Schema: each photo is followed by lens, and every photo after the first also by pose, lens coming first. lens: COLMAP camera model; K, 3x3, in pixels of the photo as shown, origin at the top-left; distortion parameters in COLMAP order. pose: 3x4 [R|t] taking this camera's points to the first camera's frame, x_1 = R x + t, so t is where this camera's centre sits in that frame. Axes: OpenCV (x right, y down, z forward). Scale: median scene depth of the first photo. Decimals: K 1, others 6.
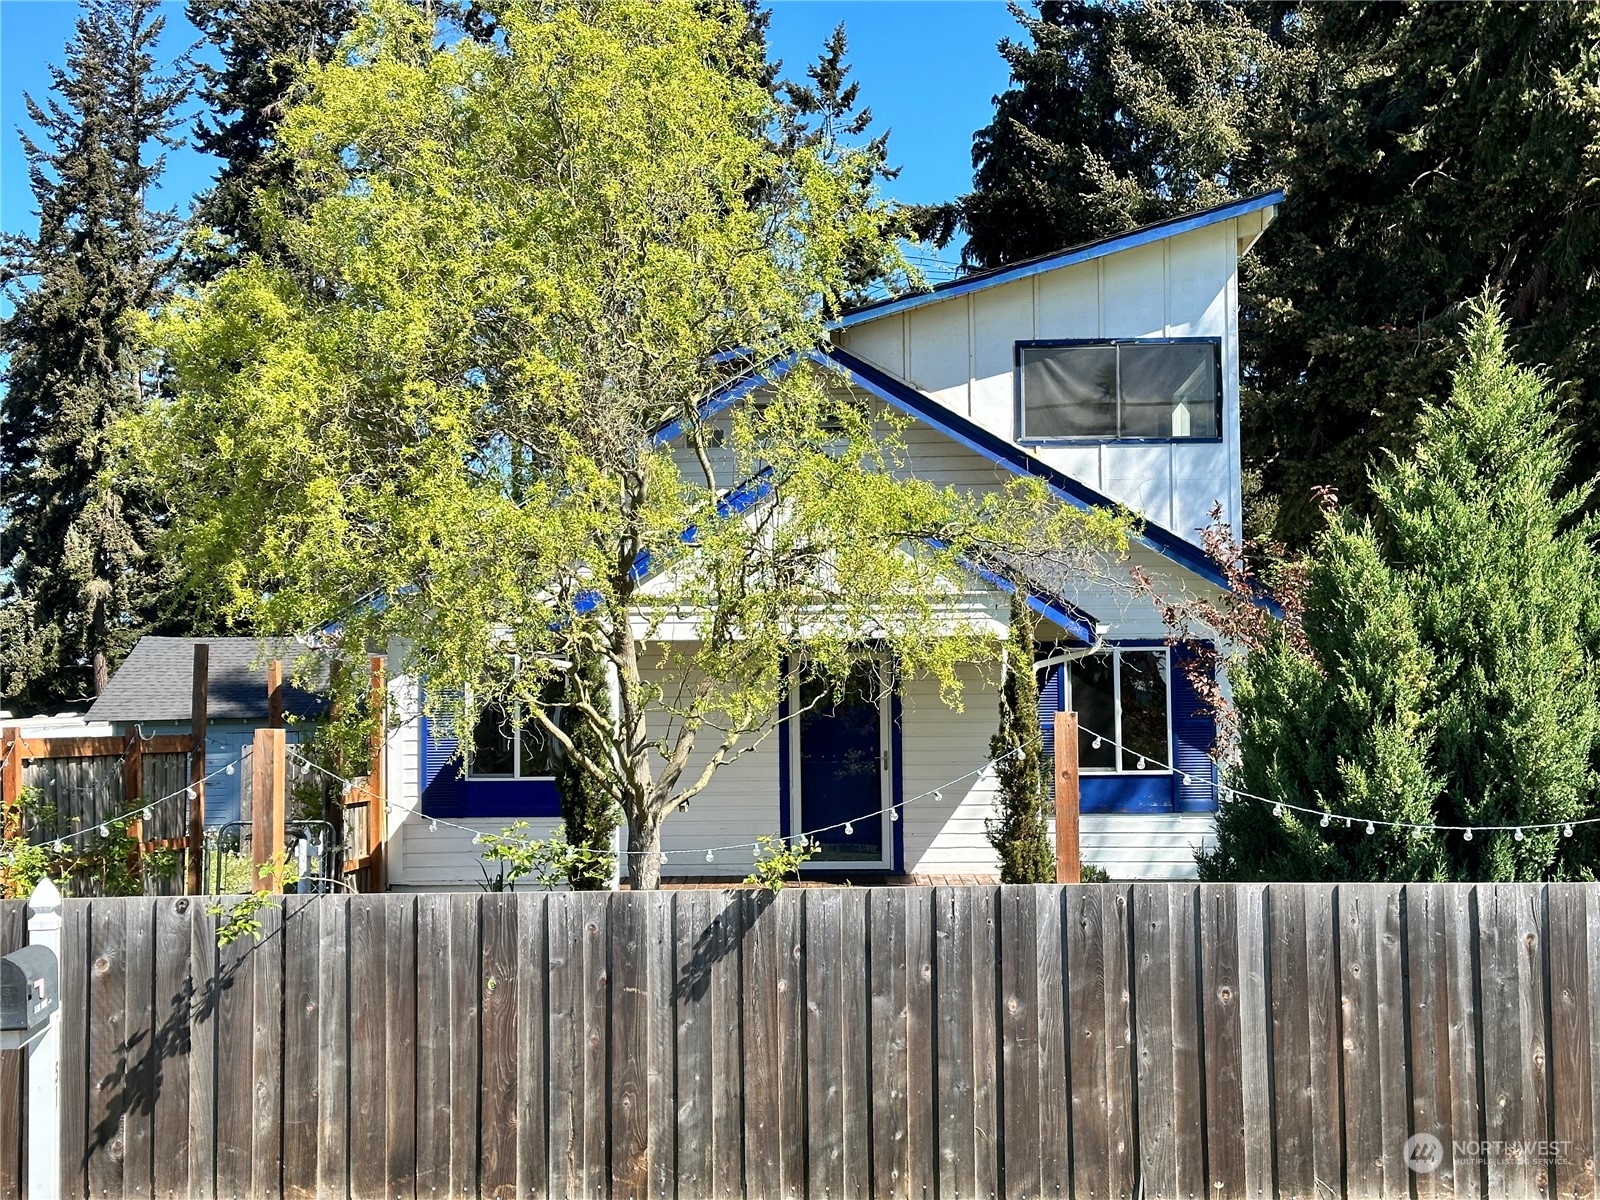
lens RADIAL K [[2201.5, 0, 789.4], [0, 2201.5, 587.0], [0, 0, 1]] dist [0.132152, 0.000000]
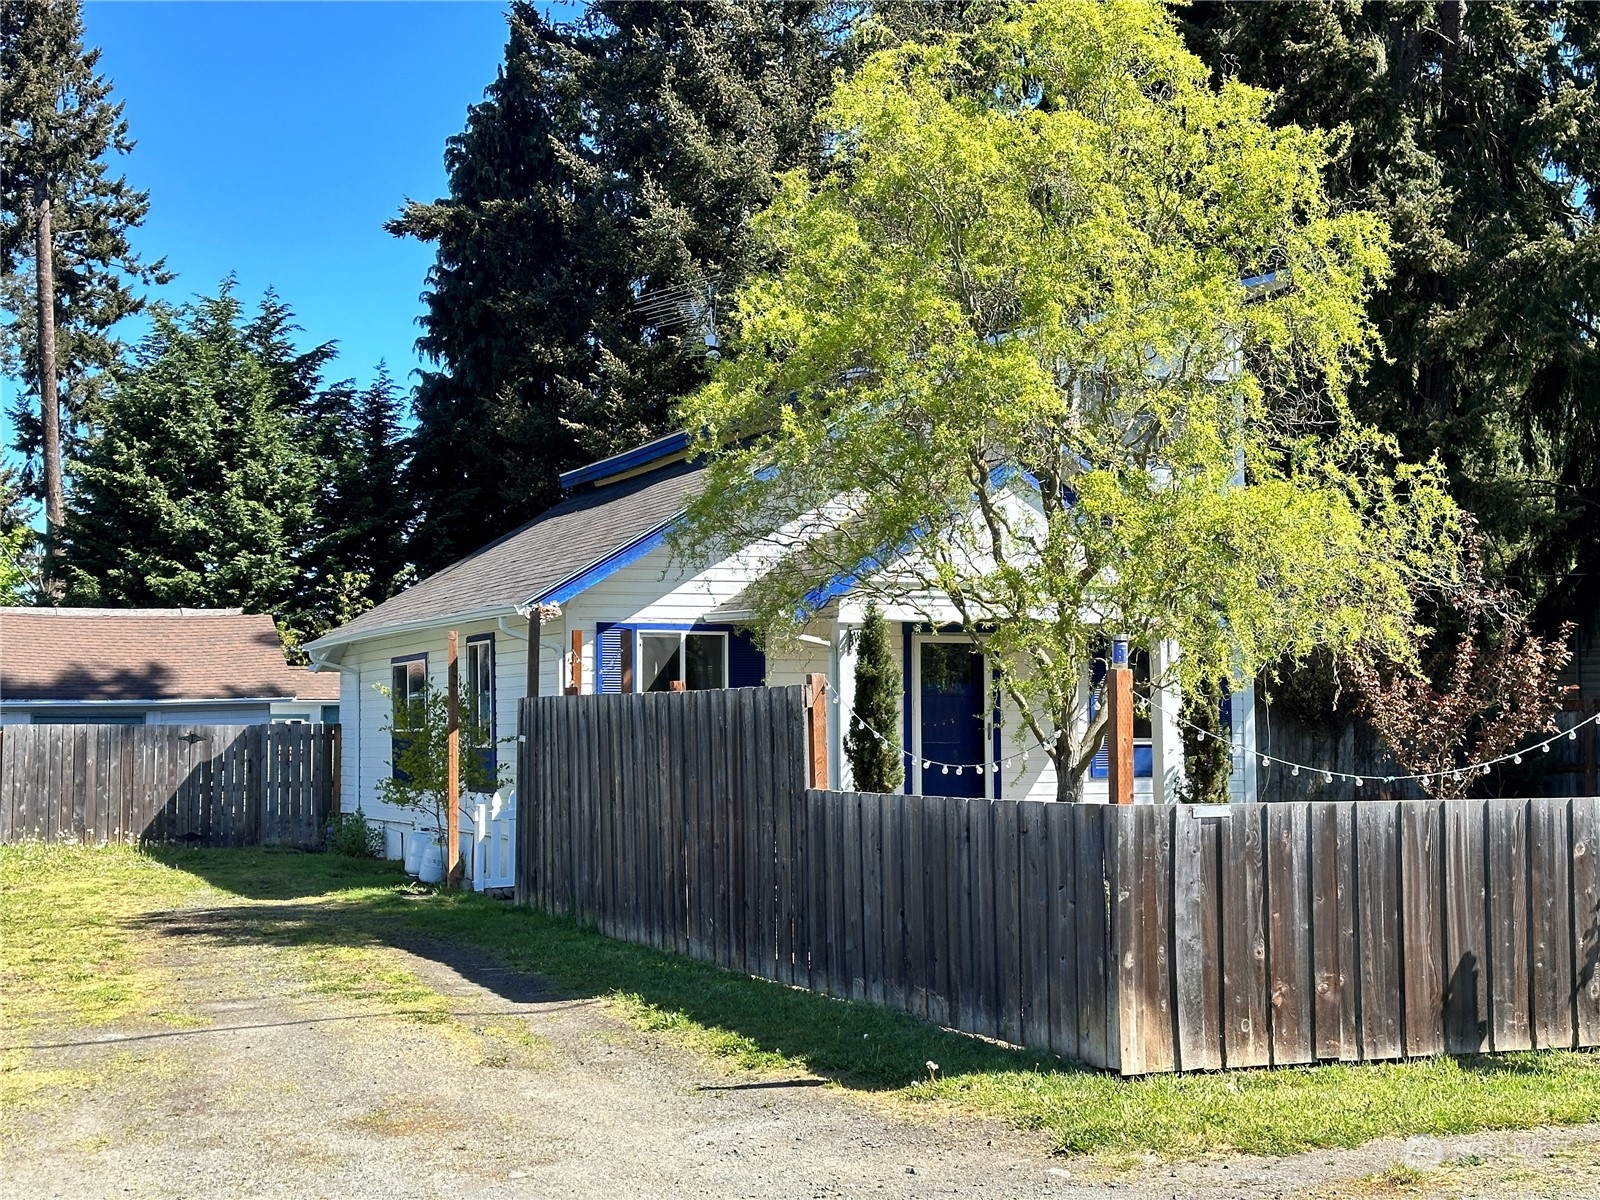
lens RADIAL K [[2201.5, 0, 811.4], [0, 2201.5, 613.7], [0, 0, 1]] dist [0.132152, 0.000000]
pose [[0.902766, 0.029221, 0.429138, -0.196617], [-0.032243, 0.999480, -0.000228, 0.007687], [-0.428922, -0.013631, 0.903239, 0.005298]]
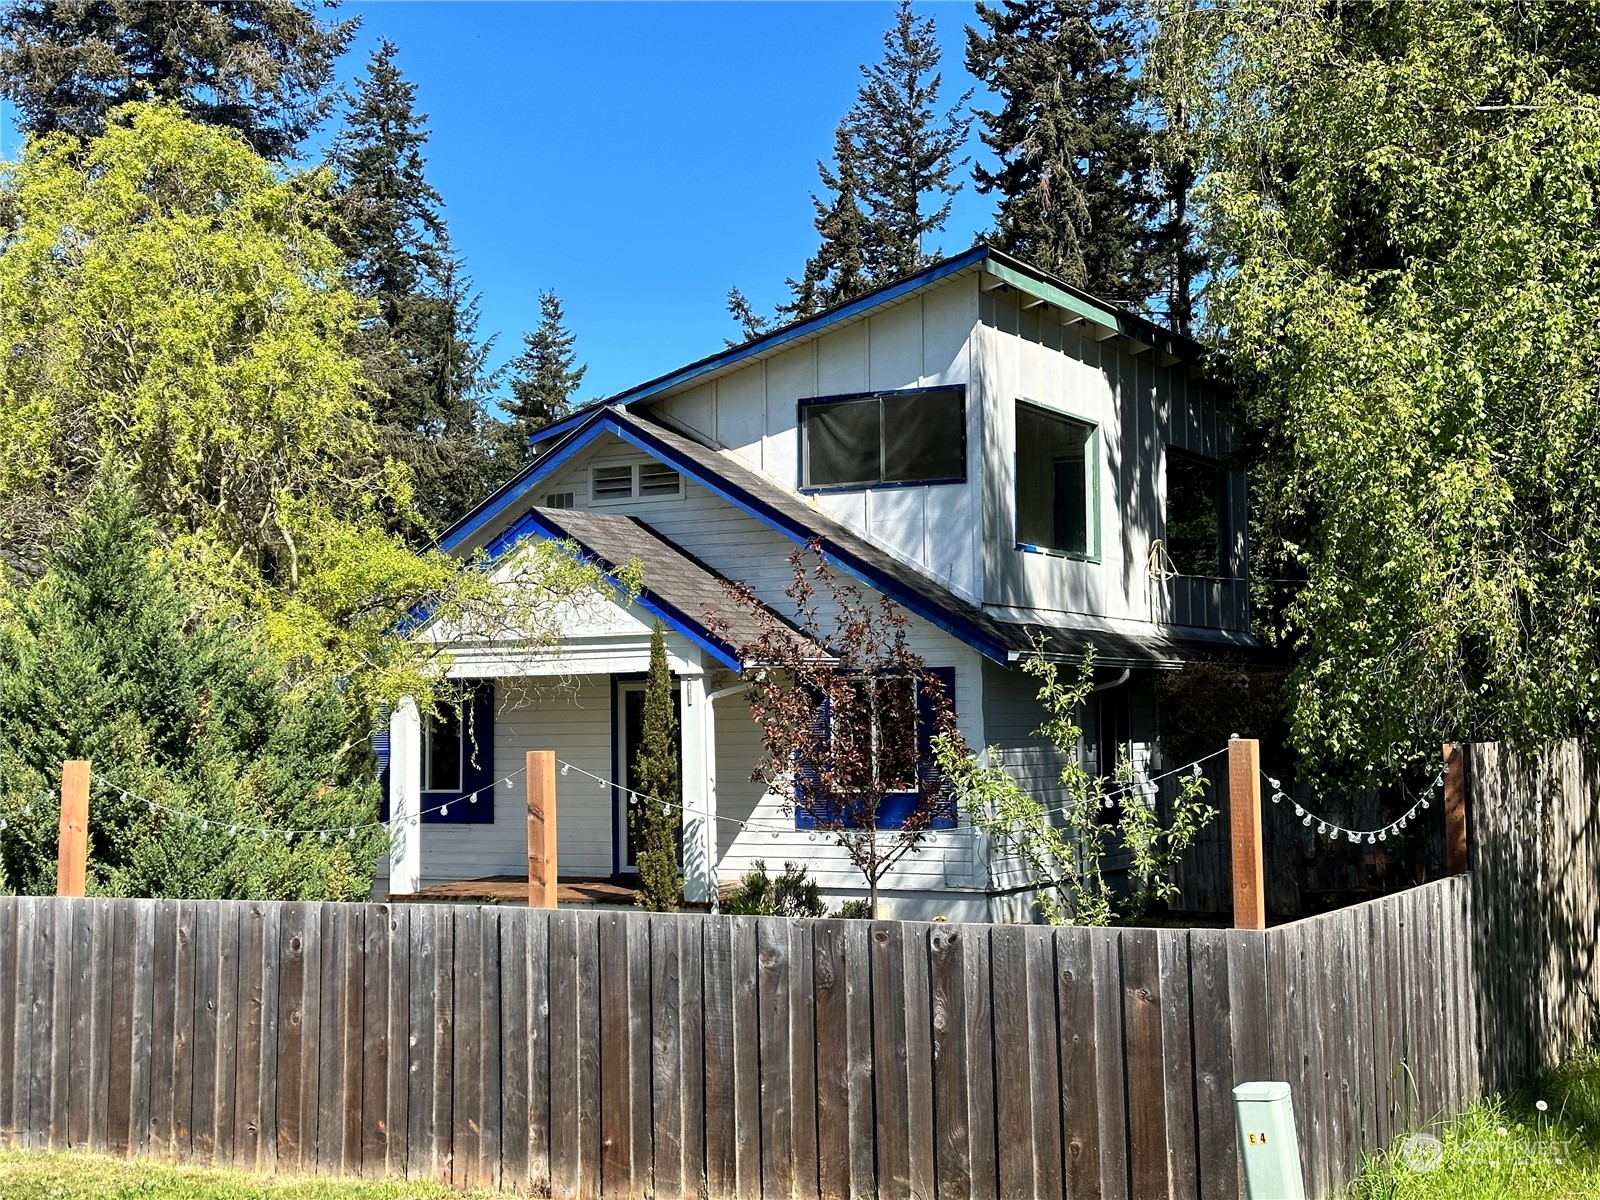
lens RADIAL K [[2201.5, 0, 808.2], [0, 2201.5, 602.0], [0, 0, 1]] dist [0.132152, 0.000000]
pose [[0.898889, -0.026781, -0.437357, 0.226933], [0.030760, 0.999525, 0.002015, -0.004723], [0.437095, -0.015265, 0.899286, 0.003396]]
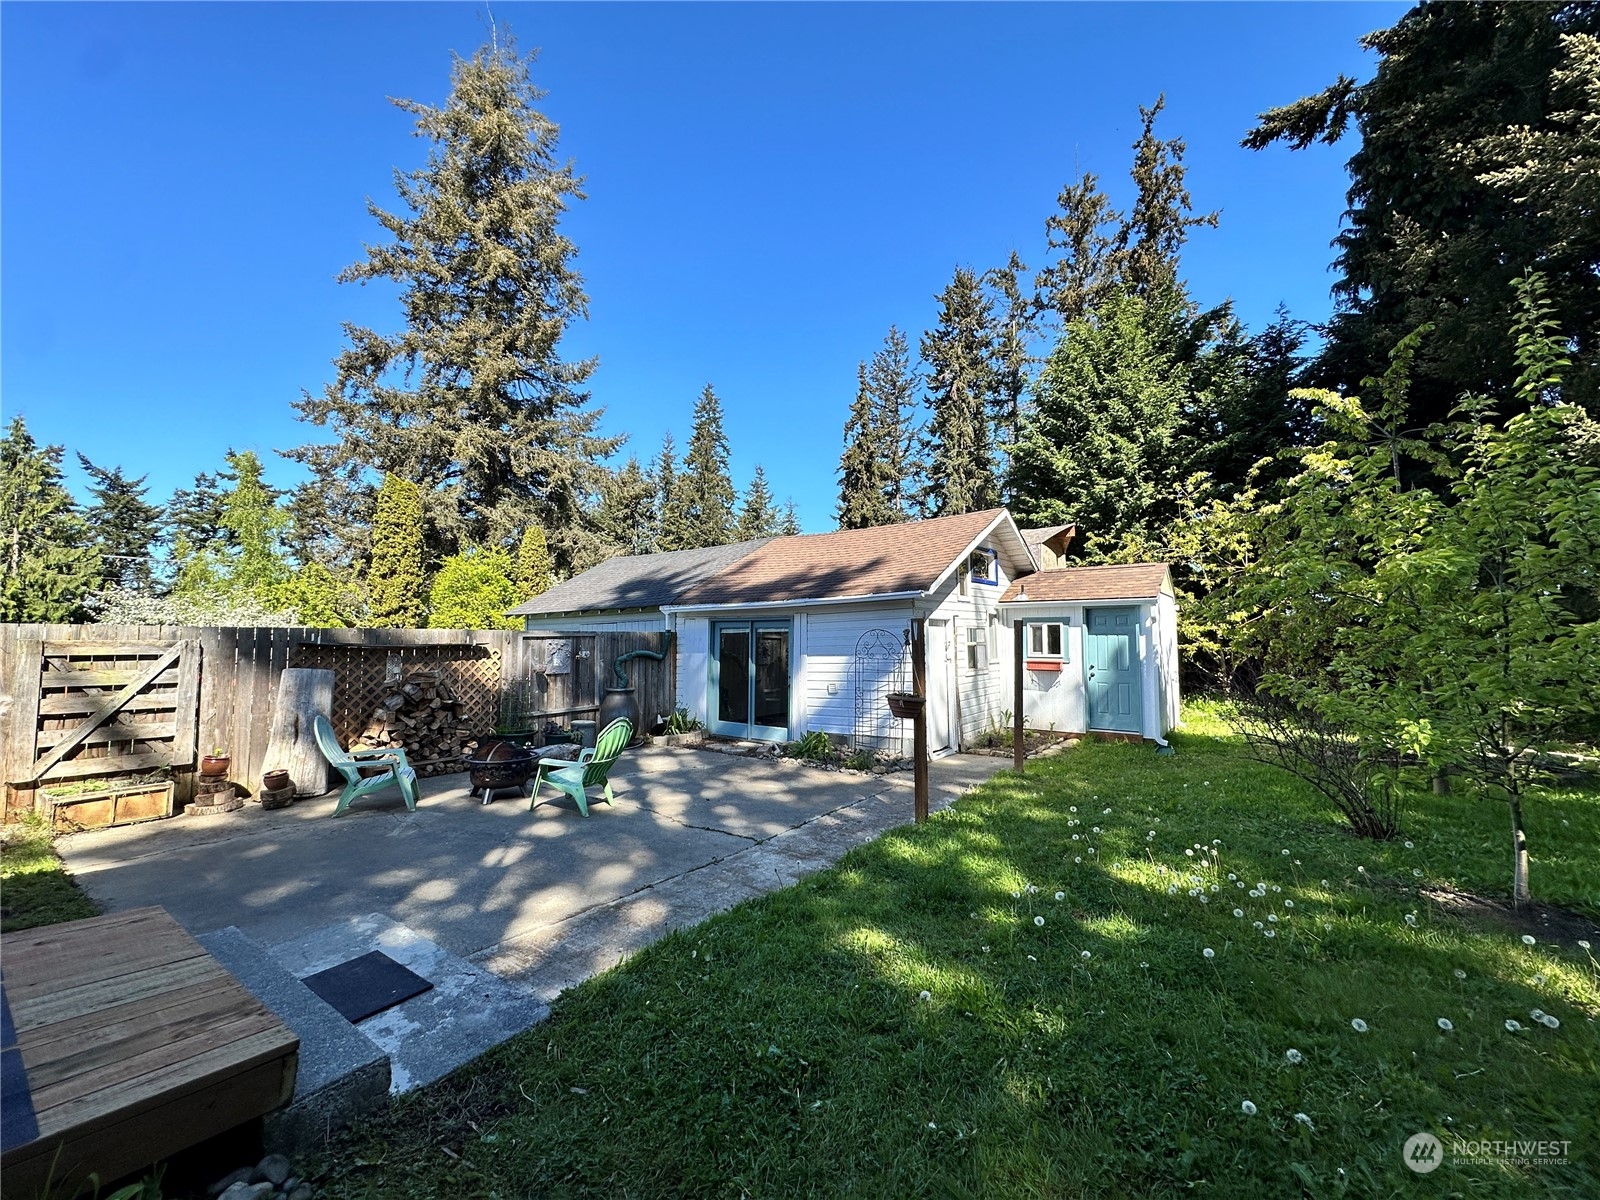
lens RADIAL K [[637.3, 0, 799.3], [0, 637.3, 600.2], [0, 0, 1]] dist [-0.005033, 0.001175]
pose [[0.832792, -0.024910, -0.553026, 0.020530], [0.027335, 0.999619, -0.003863, 0.042128], [0.552911, -0.011900, 0.833155, 0.579363]]
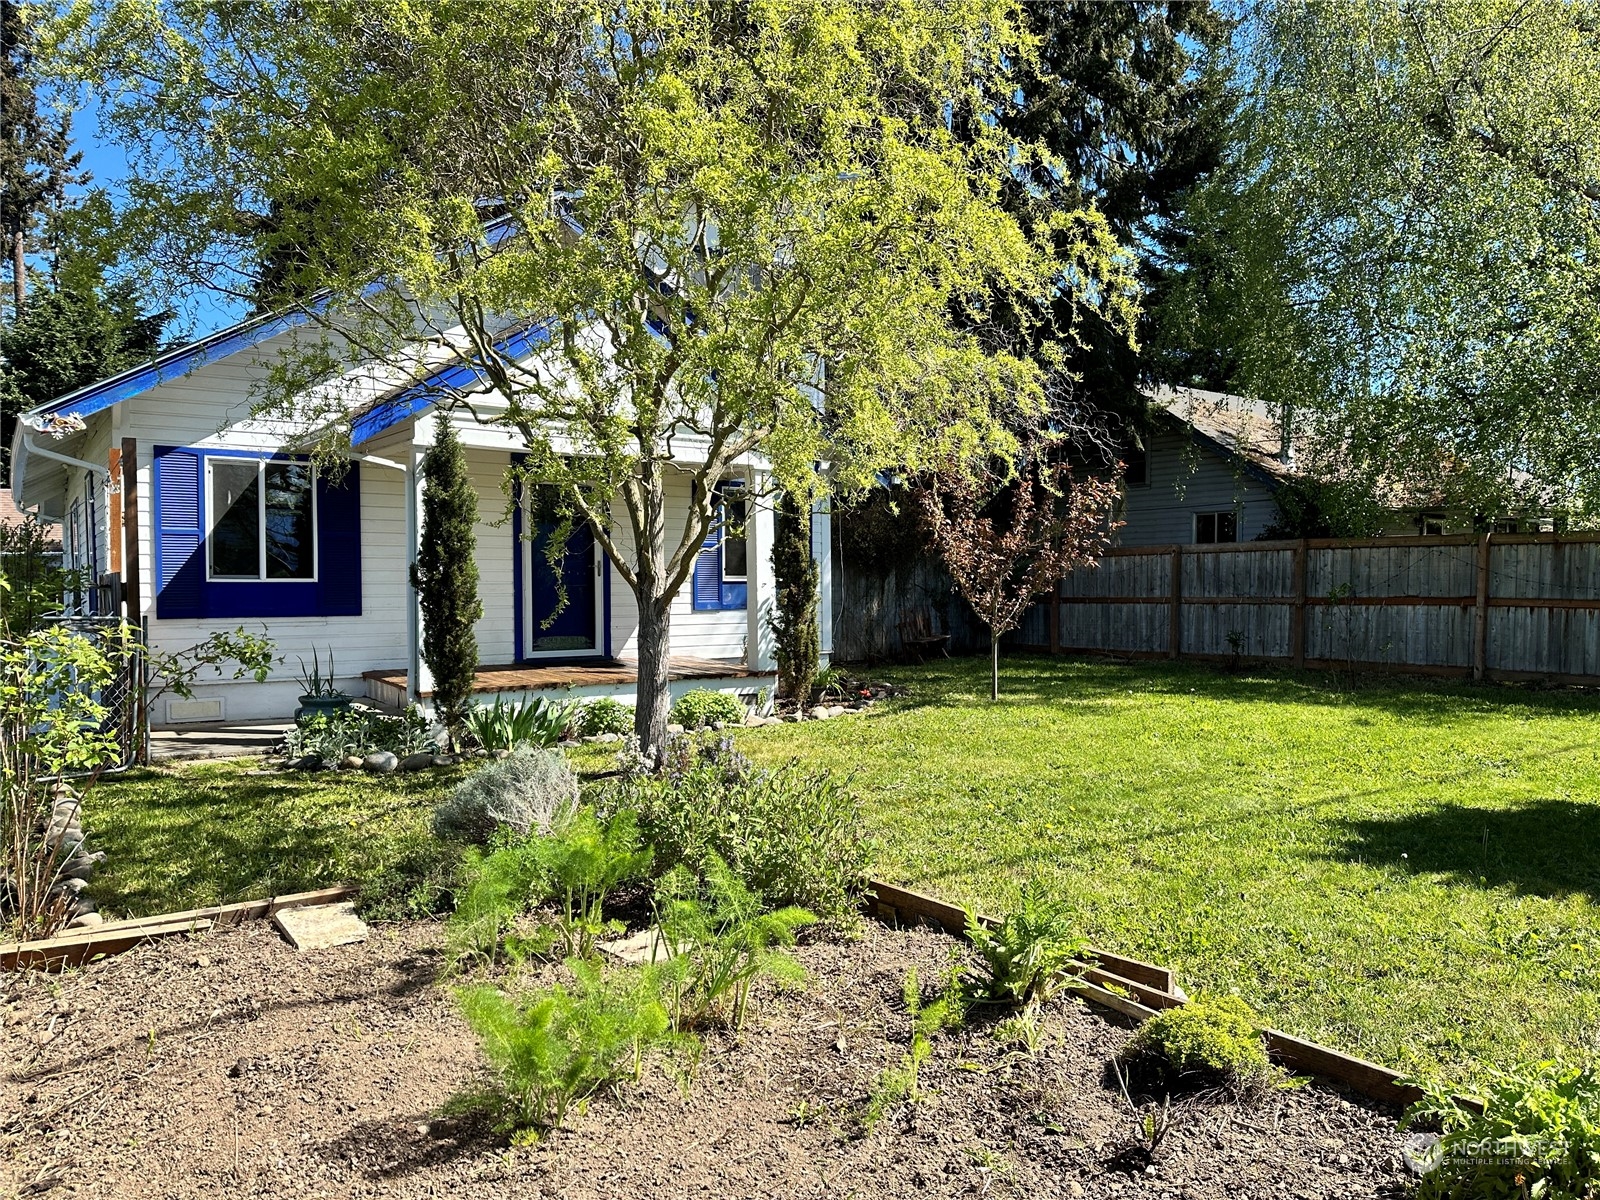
lens RADIAL K [[1115.5, 0, 785.3], [0, 1115.5, 632.0], [0, 0, 1]] dist [0.074398, -0.093794]
pose [[0.805357, -0.018396, 0.592504, -0.088193], [-0.039968, 0.995559, 0.085236, 0.021129], [-0.591441, -0.092327, 0.801045, 0.165256]]
